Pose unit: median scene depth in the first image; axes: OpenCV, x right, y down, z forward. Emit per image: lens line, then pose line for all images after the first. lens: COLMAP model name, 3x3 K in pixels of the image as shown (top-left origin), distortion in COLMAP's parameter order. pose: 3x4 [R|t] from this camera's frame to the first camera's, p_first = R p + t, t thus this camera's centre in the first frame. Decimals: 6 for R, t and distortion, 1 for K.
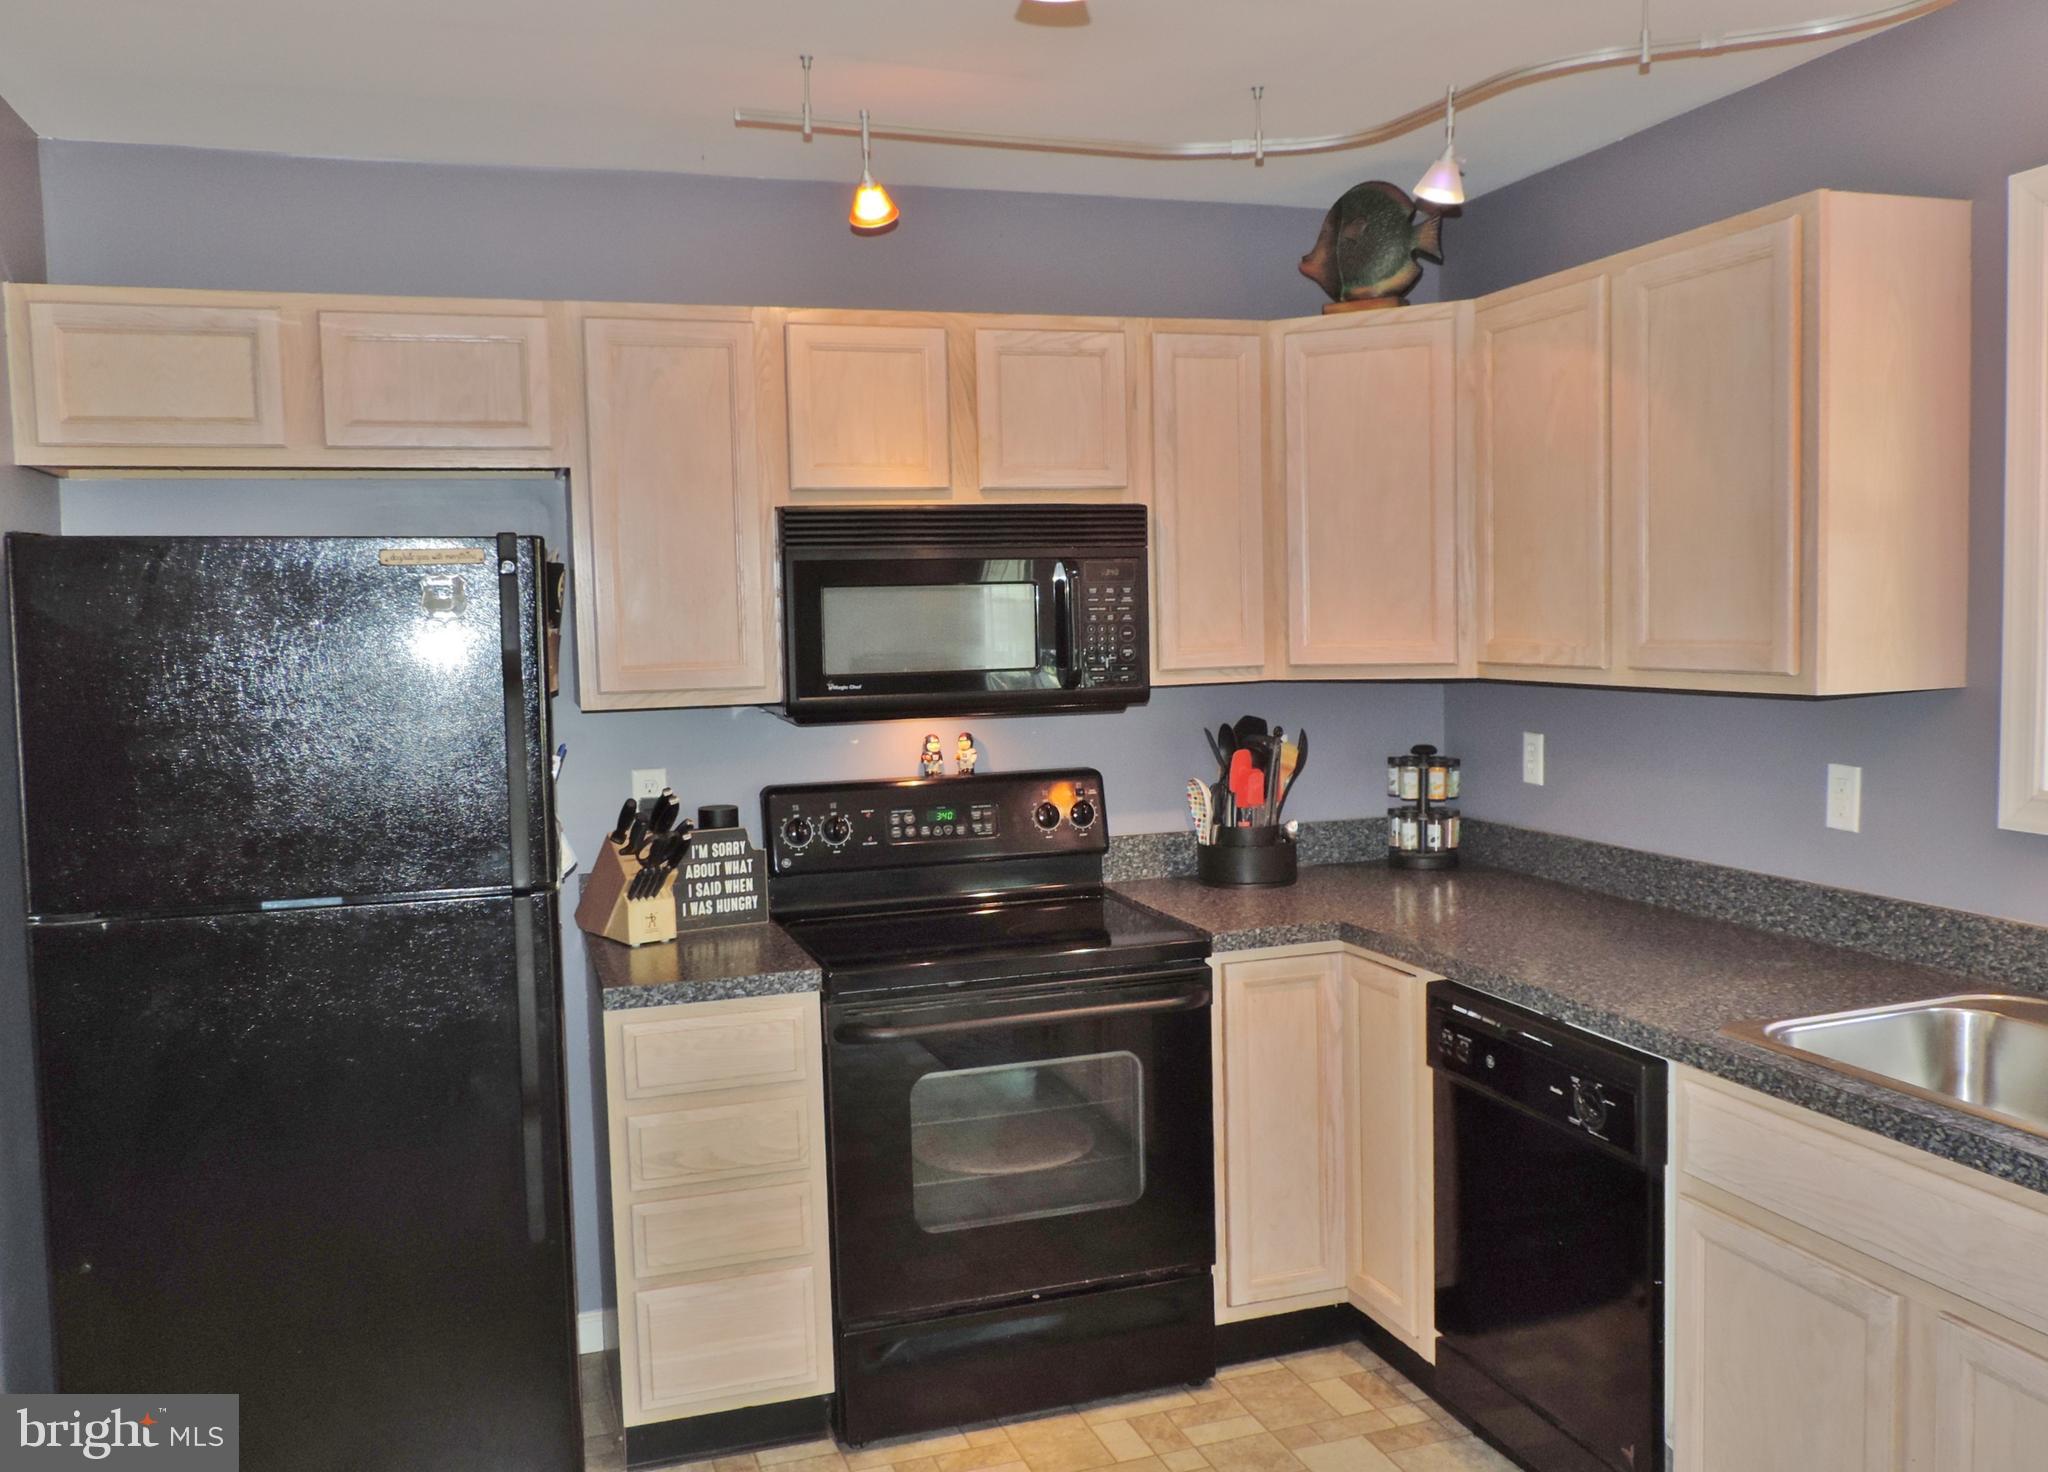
lens RADIAL K [[1685.4, 0, 1031.8], [0, 1685.4, 739.8], [0, 0, 1]] dist [-0.025335, 0.013947]
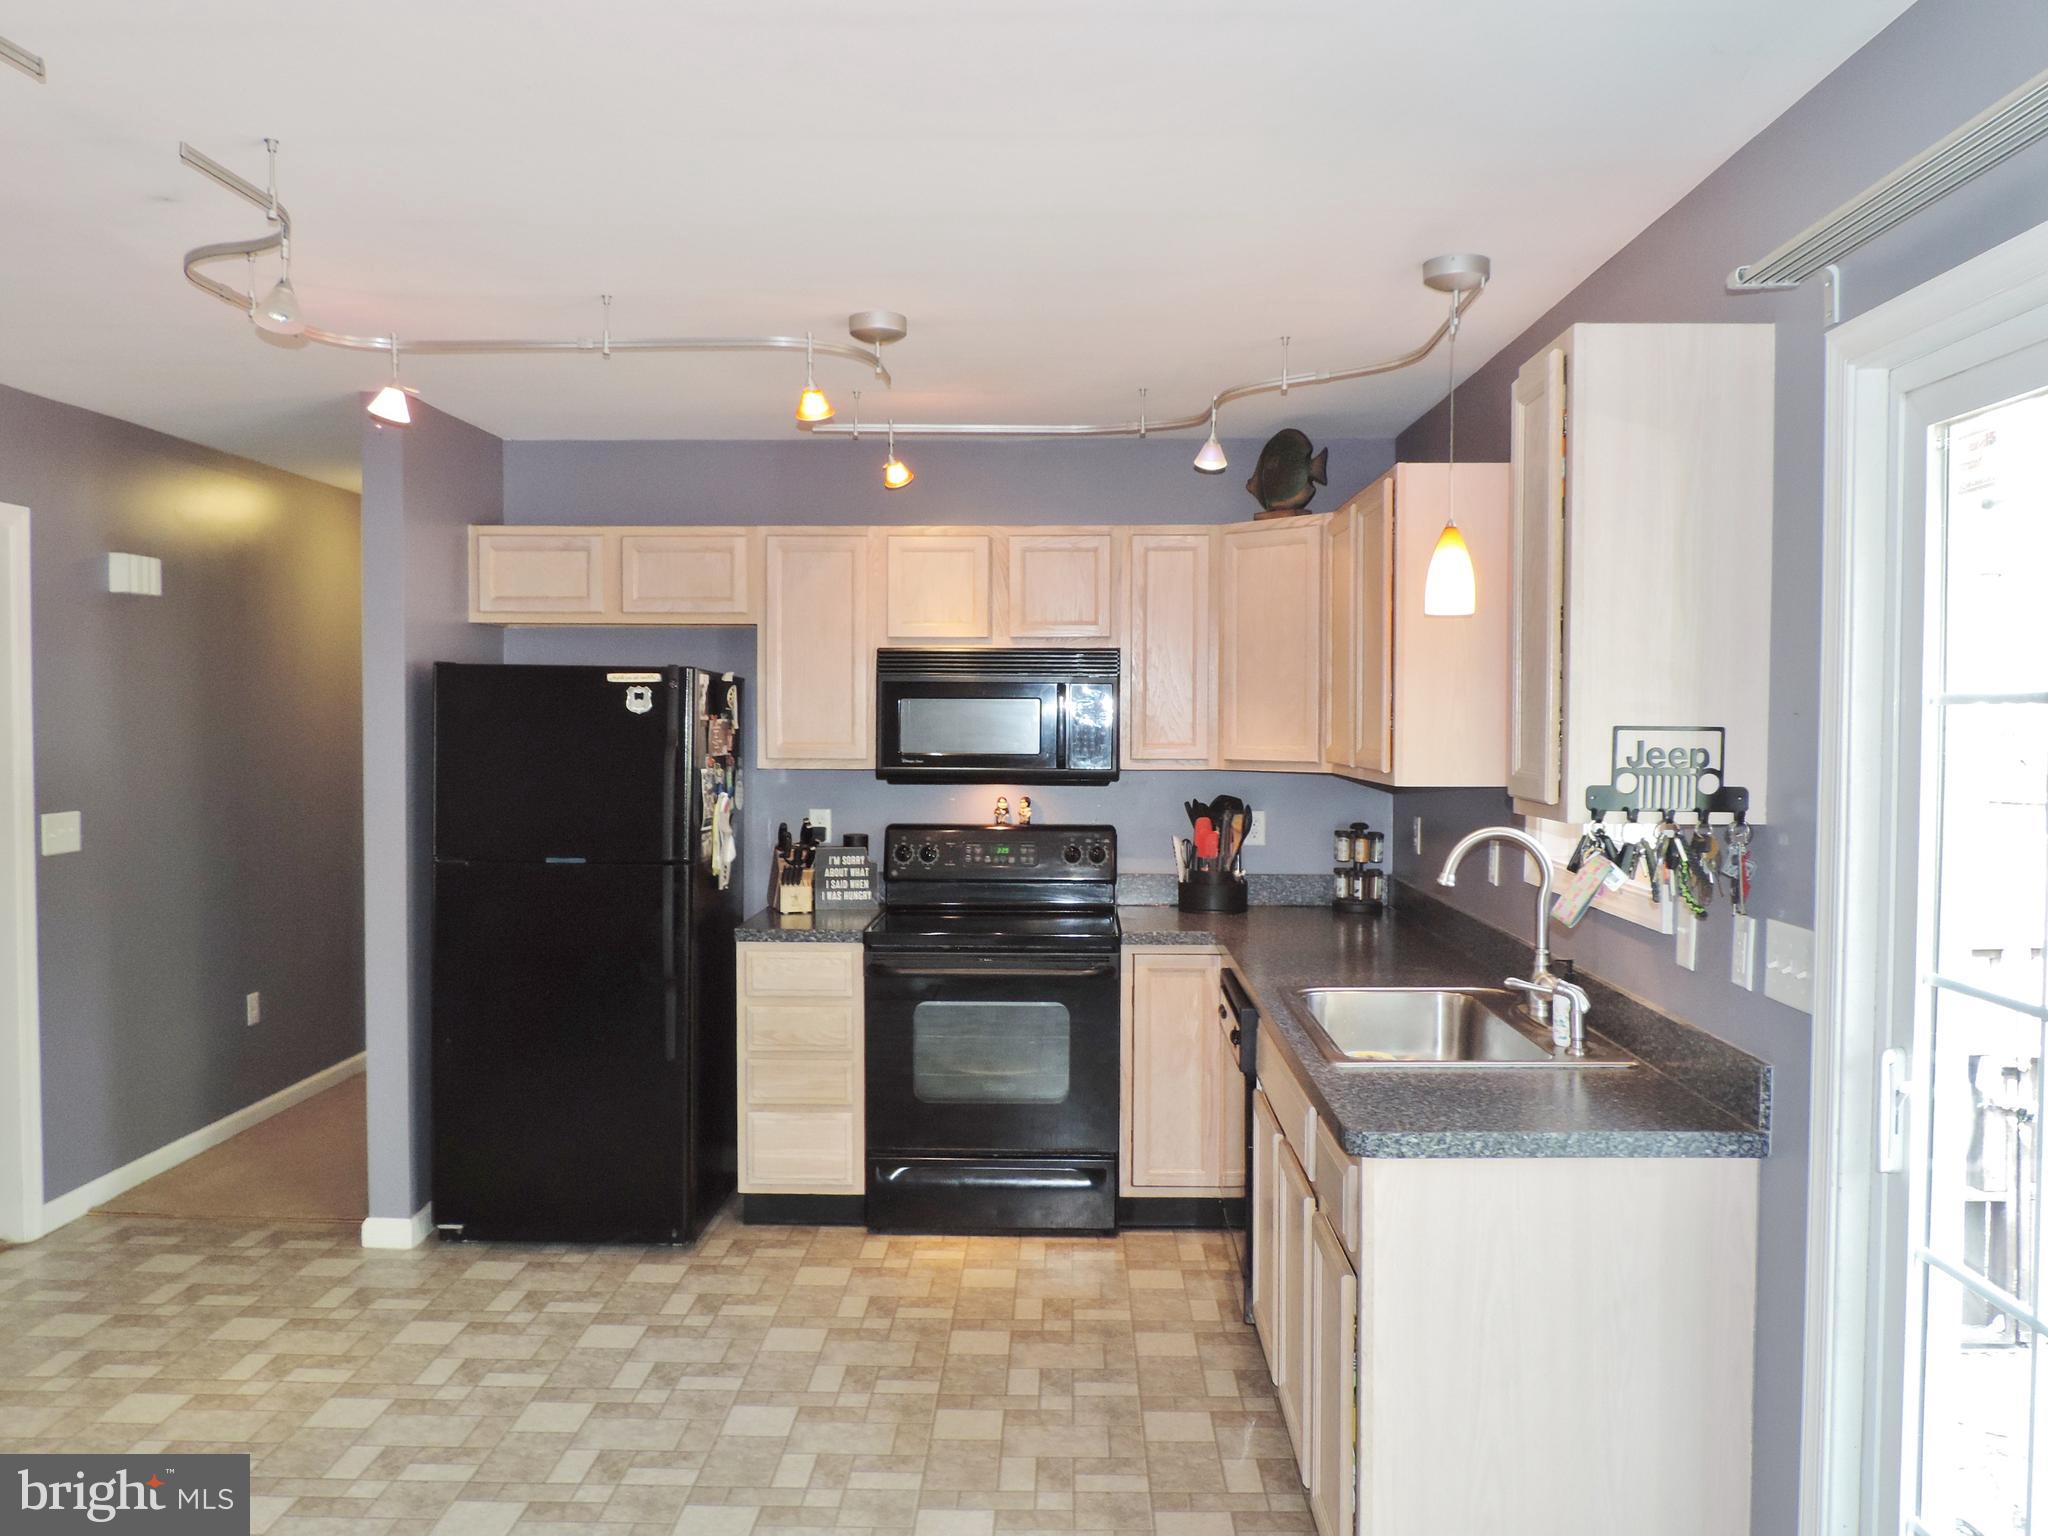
lens RADIAL K [[1622.7, 0, 1026.8], [0, 1622.7, 777.8], [0, 0, 1]] dist [-0.012289, -0.010935]
pose [[0.937038, 0.042265, -0.346662, 0.538481], [-0.054140, 0.998229, -0.024638, 0.016907], [0.345006, 0.041855, 0.937667, -0.416864]]
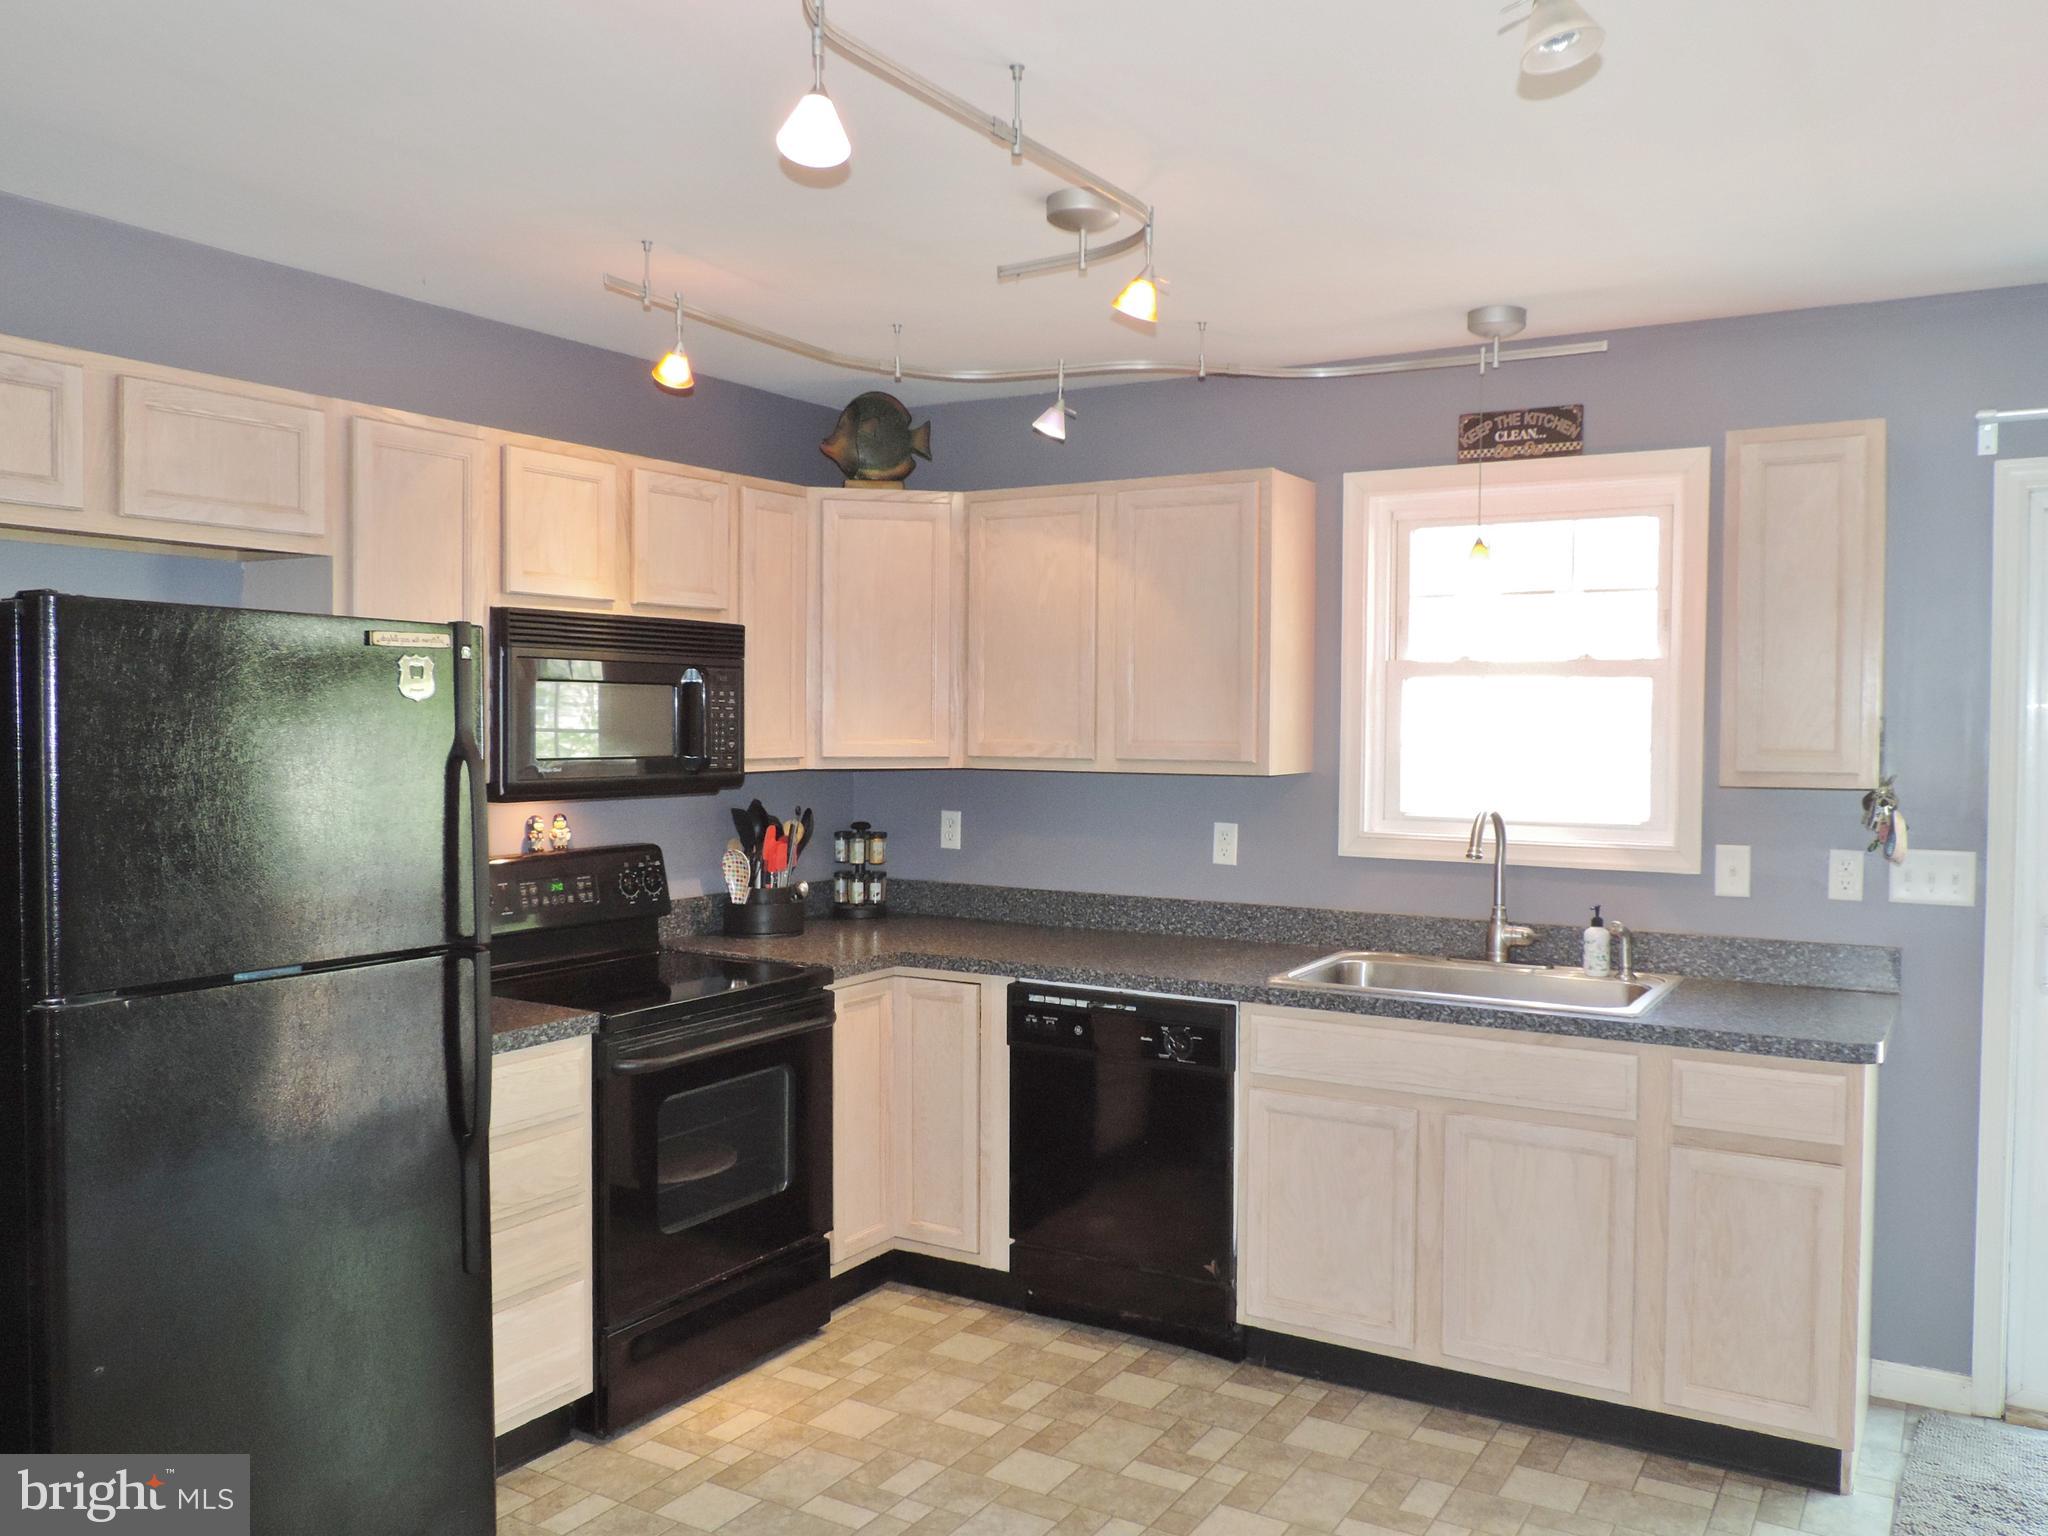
lens RADIAL K [[1622.7, 0, 1027.9], [0, 1622.7, 779.8], [0, 0, 1]] dist [-0.012289, -0.010935]
pose [[0.762150, 0.004122, 0.647387, -0.583642], [0.024139, 0.999103, -0.034780, 0.021220], [-0.646950, 0.042135, 0.761368, -0.035301]]
